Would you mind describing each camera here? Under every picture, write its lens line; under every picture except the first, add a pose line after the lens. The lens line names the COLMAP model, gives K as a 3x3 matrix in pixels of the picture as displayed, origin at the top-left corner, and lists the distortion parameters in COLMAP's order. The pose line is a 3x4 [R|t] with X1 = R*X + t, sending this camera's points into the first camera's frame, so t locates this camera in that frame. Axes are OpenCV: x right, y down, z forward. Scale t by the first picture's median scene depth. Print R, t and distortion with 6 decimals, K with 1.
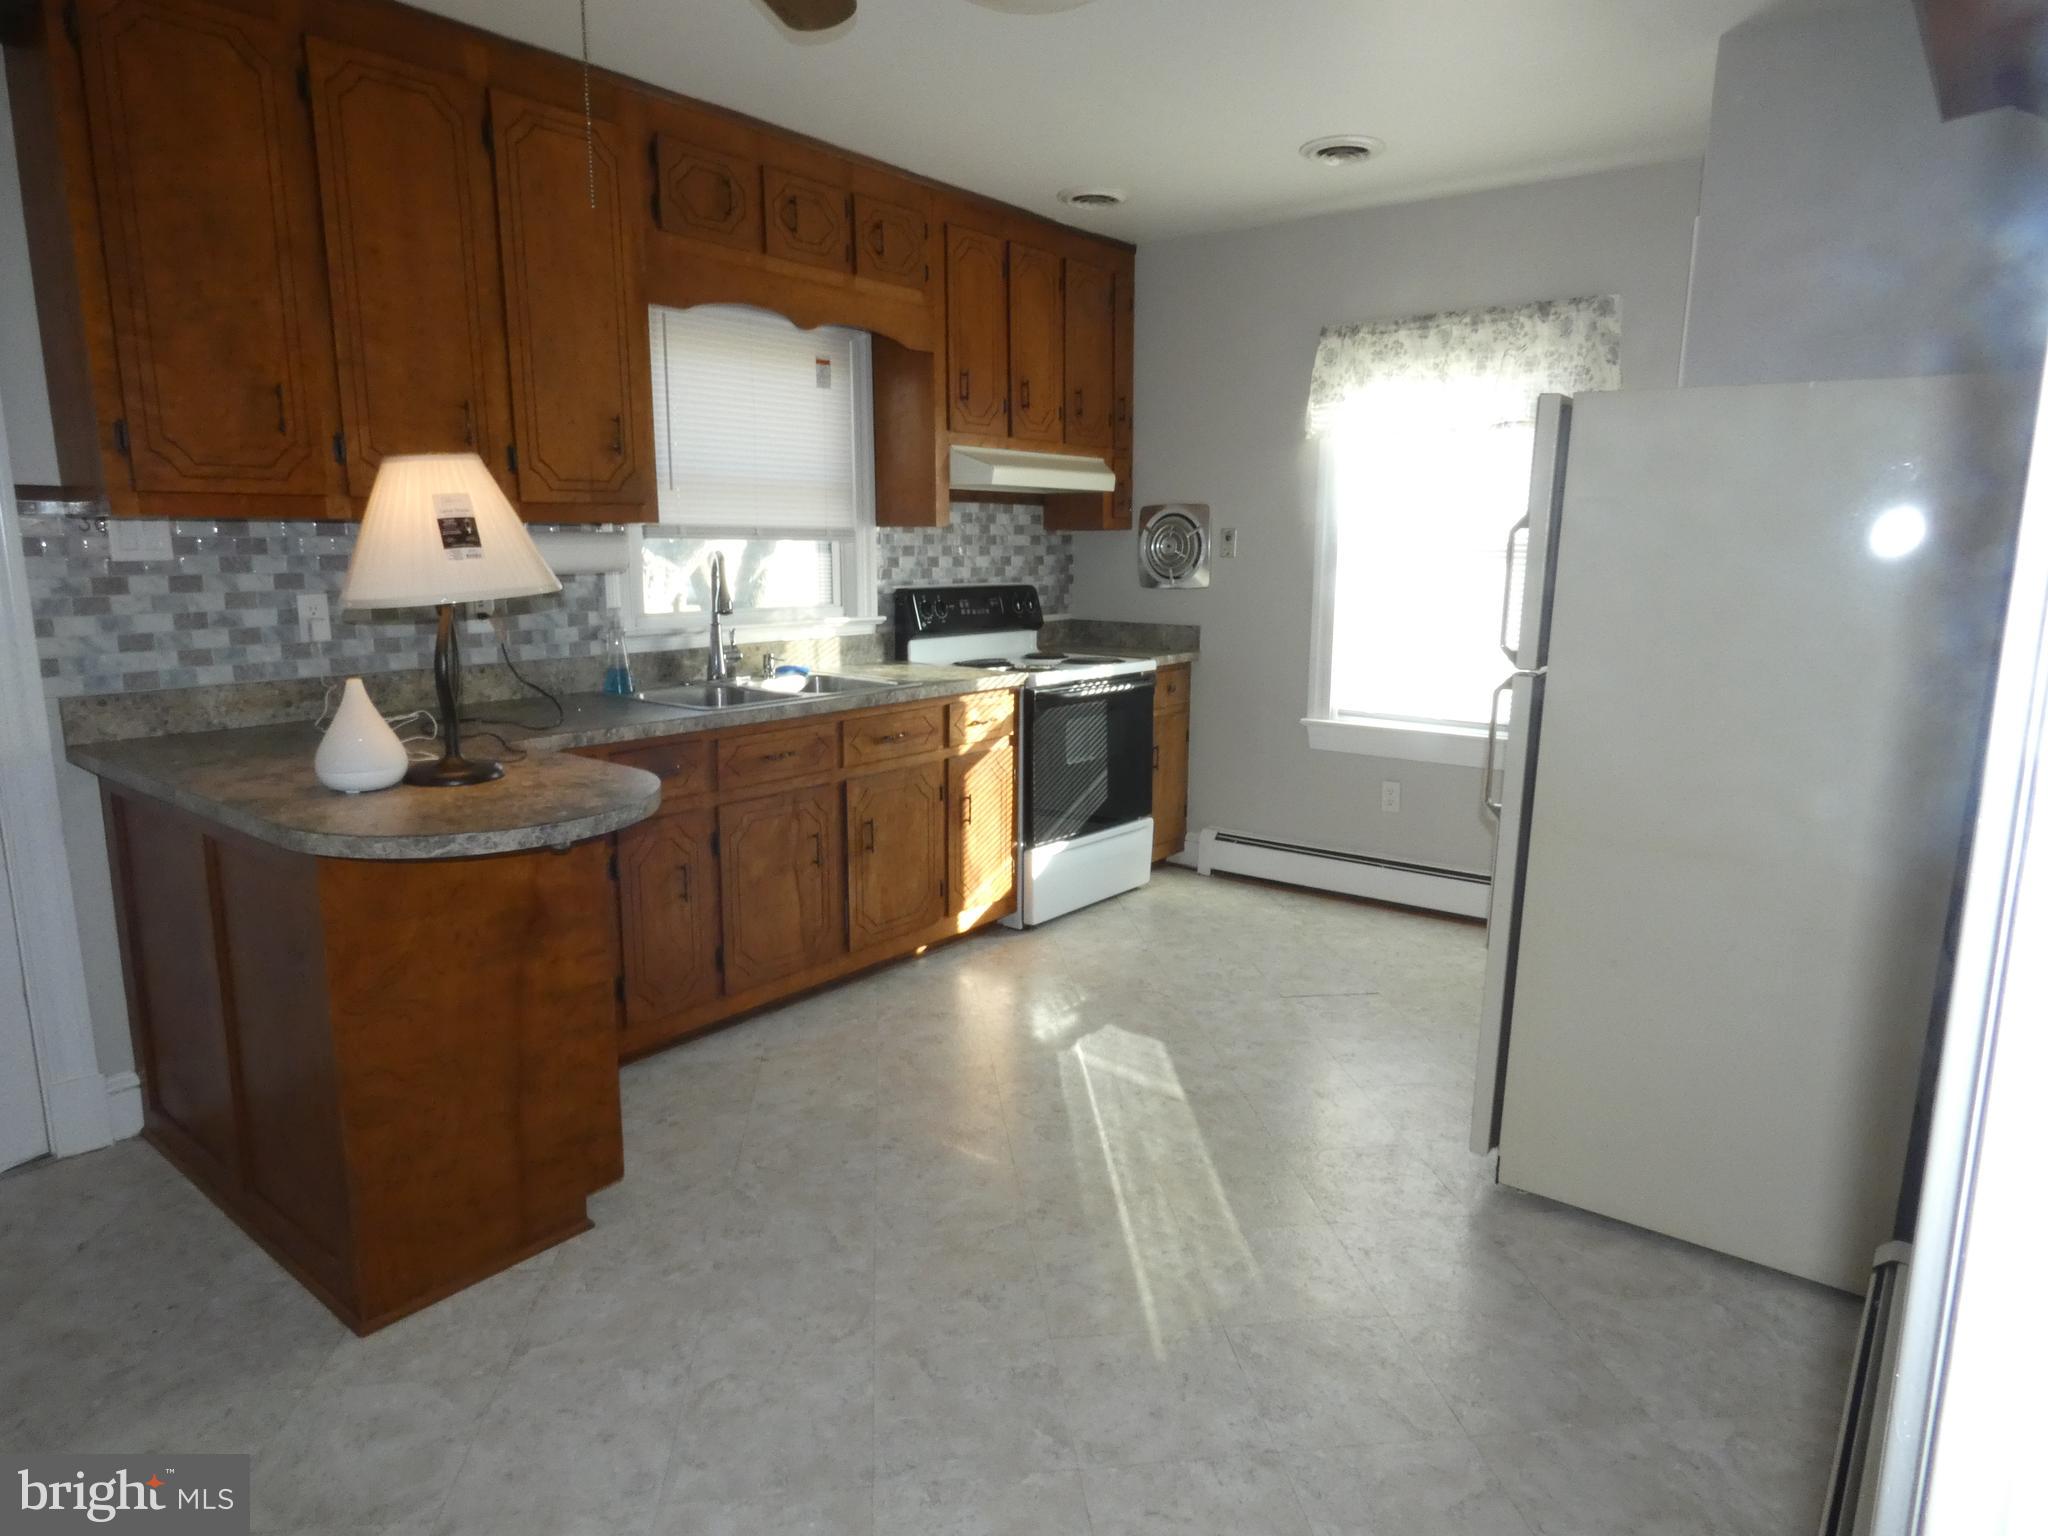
lens RADIAL K [[1233.5, 0, 1034.5], [0, 1233.5, 770.6], [0, 0, 1]] dist [-0.006452, 0.003754]
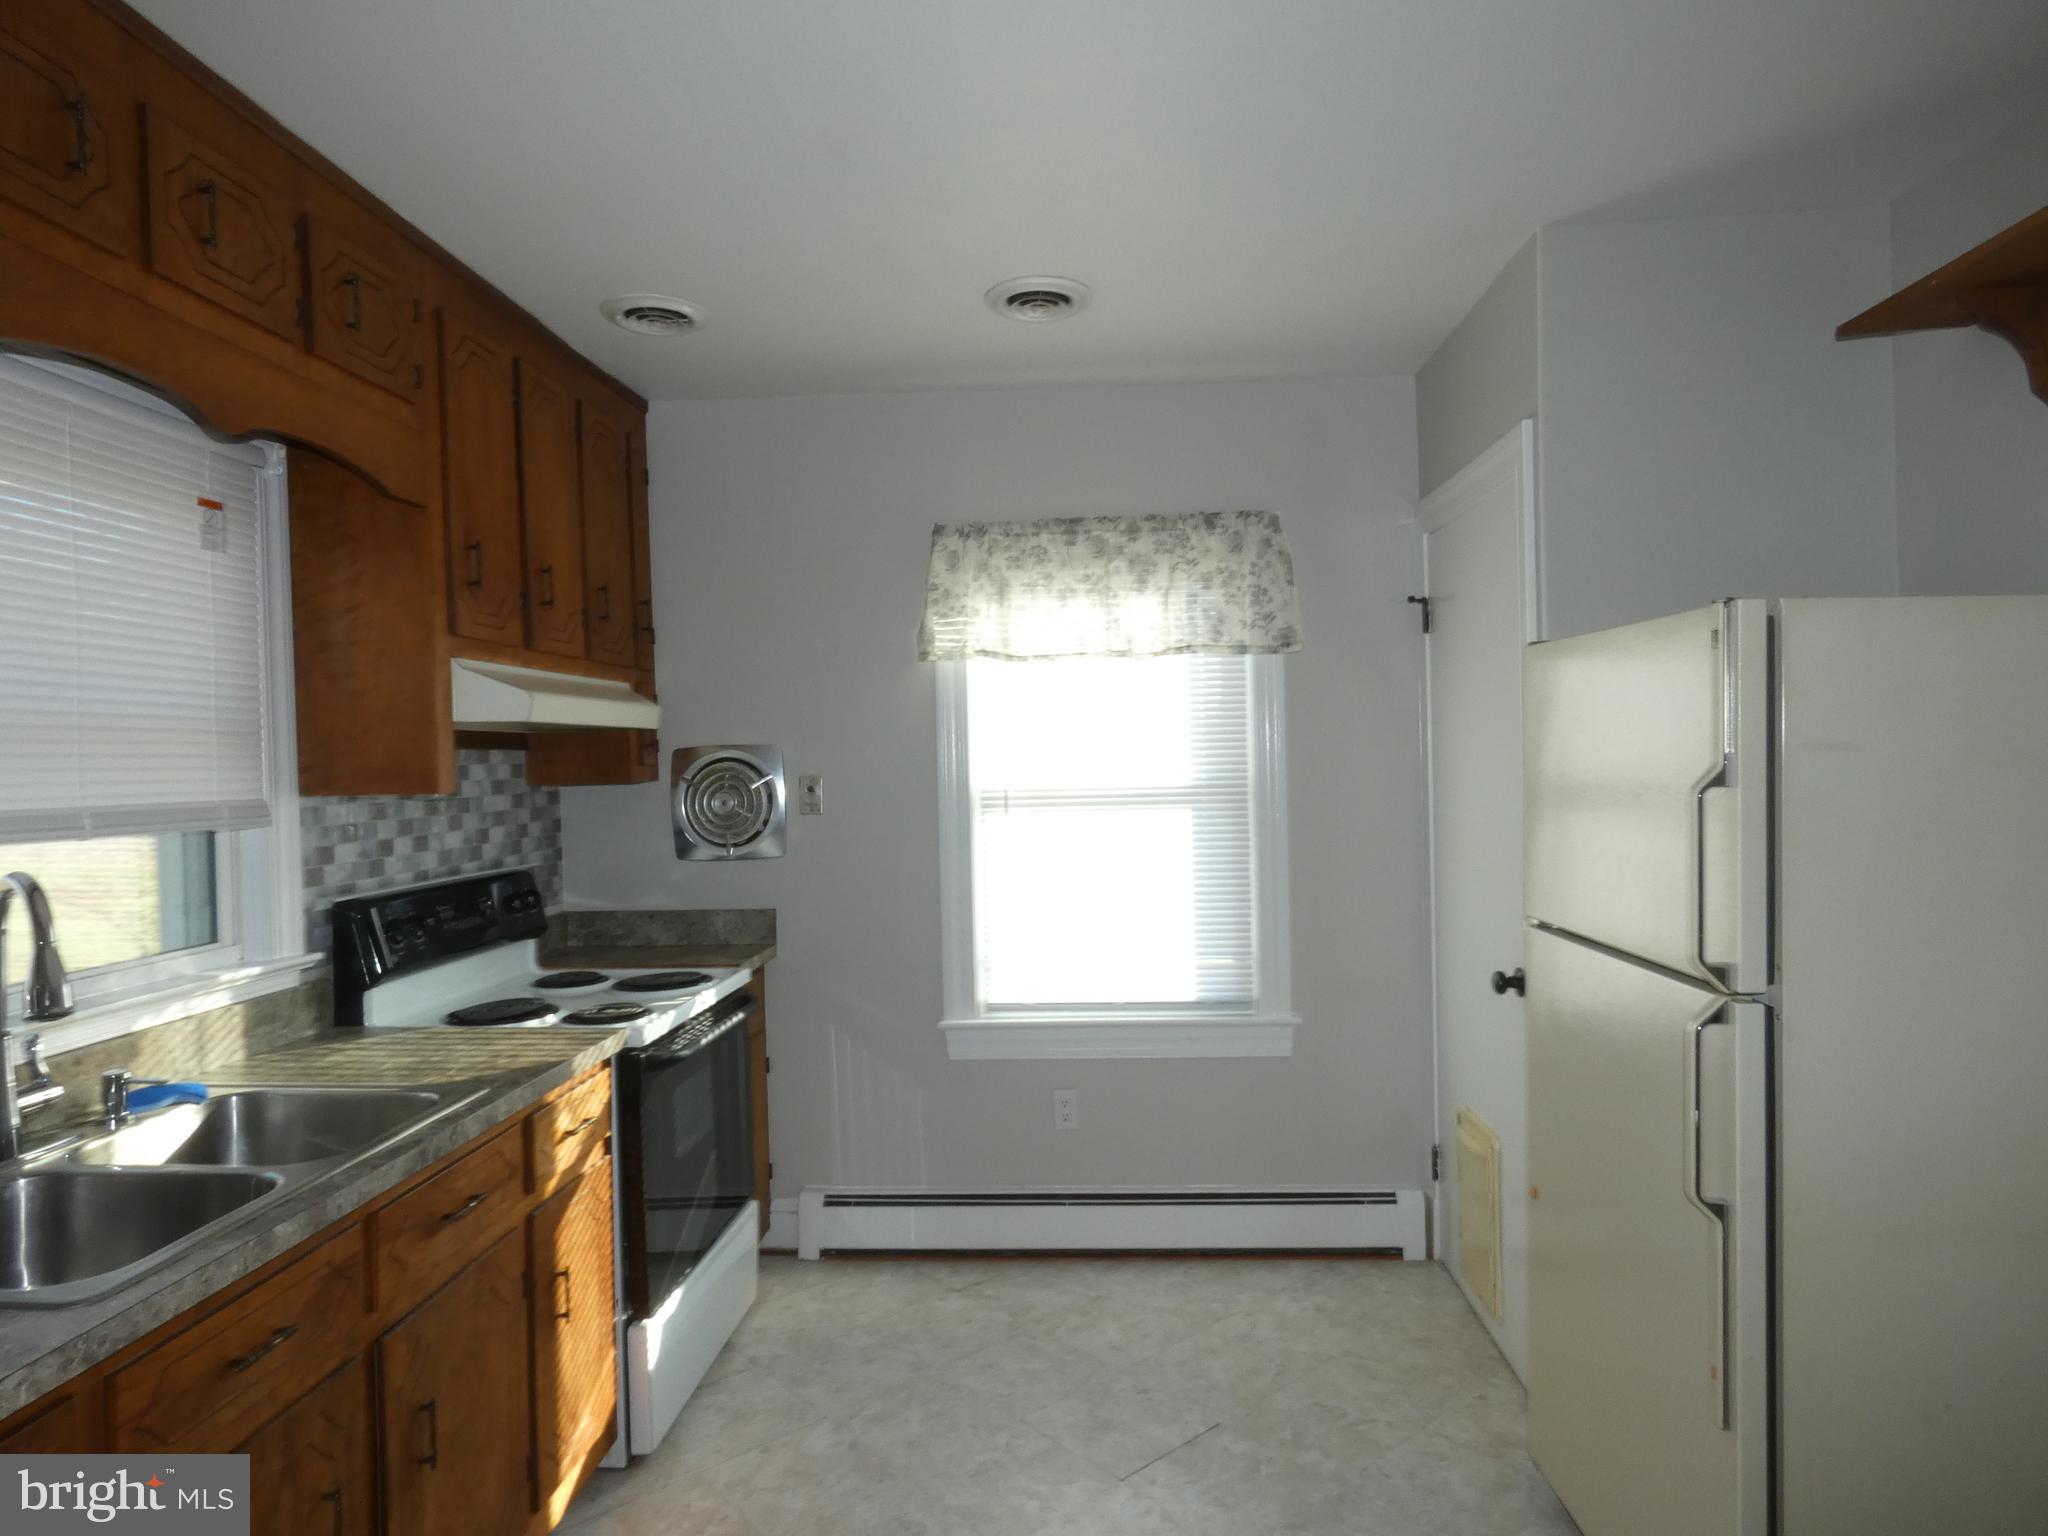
lens RADIAL K [[1233.5, 0, 1034.5], [0, 1233.5, 770.6], [0, 0, 1]] dist [-0.006452, 0.003754]
pose [[0.827124, -0.029738, 0.561232, -0.165867], [0.129315, 0.981876, -0.138553, -0.087809], [-0.546940, 0.187176, 0.815979, 0.353789]]
